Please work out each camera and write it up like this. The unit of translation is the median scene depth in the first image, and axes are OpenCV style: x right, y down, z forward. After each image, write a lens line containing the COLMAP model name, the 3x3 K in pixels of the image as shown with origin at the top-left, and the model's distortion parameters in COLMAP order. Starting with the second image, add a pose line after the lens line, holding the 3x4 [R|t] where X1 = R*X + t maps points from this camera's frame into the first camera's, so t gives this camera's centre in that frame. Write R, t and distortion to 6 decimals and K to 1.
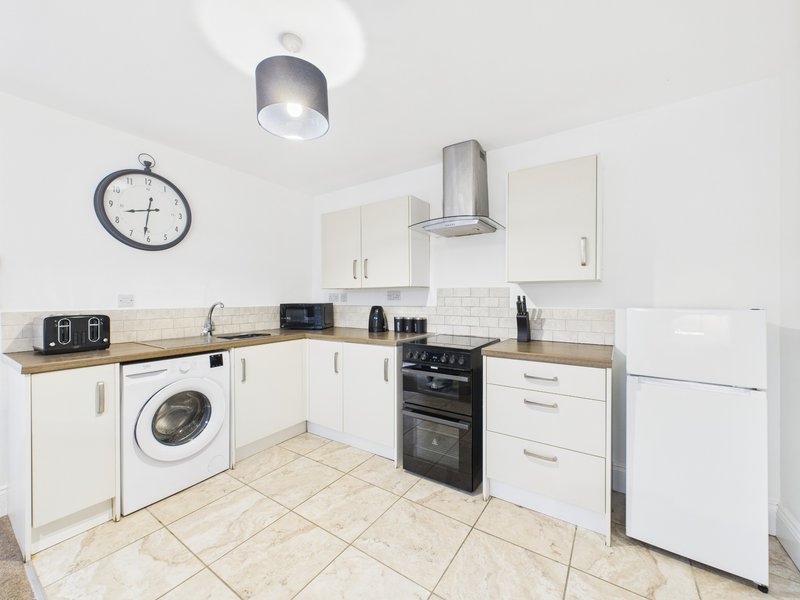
lens RADIAL K [[325.4, 0, 400.0], [0, 325.4, 300.0], [0, 0, 1]] dist [-0.000663, -0.000255]
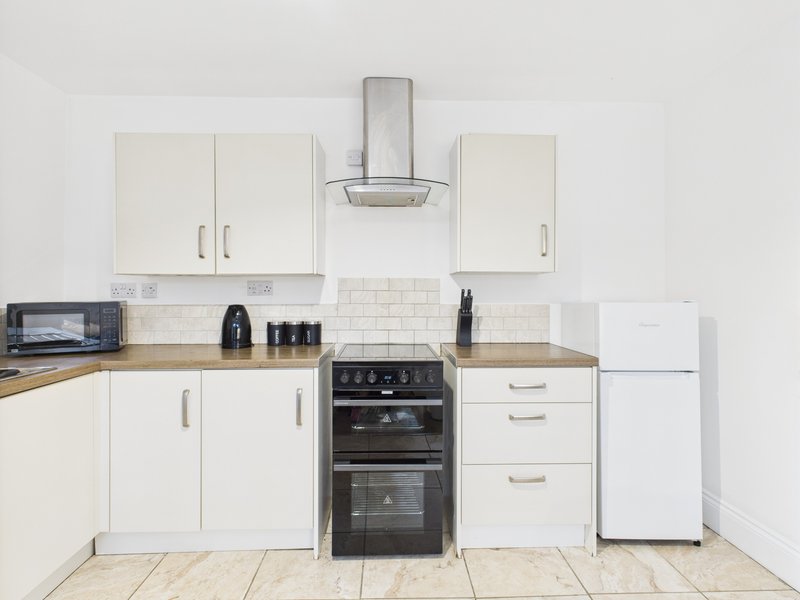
lens RADIAL K [[420.9, 0, 400.9], [0, 420.9, 295.3], [0, 0, 1]] dist [0.000190, -0.000029]
pose [[0.809398, -0.001809, 0.587258, -0.356150], [0.002532, 0.999997, -0.000409, 0.001876], [-0.587255, 0.001818, 0.809400, 0.233951]]
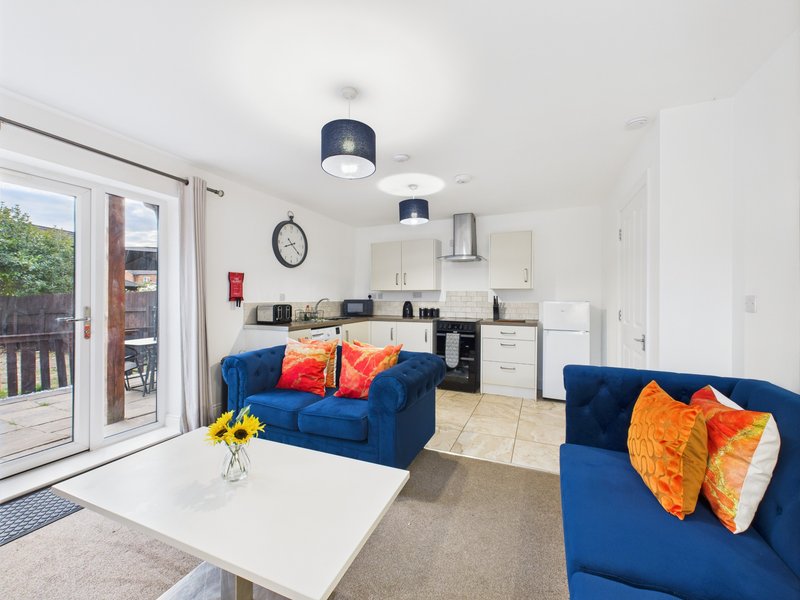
lens RADIAL K [[325.4, 0, 400.0], [0, 325.4, 300.0], [0, 0, 1]] dist [-0.000663, -0.000255]
pose [[0.983753, 0.004050, 0.179481, -0.517675], [-0.004052, 0.999992, -0.000357, 0.015083], [-0.179481, -0.000376, 0.983761, -0.784052]]
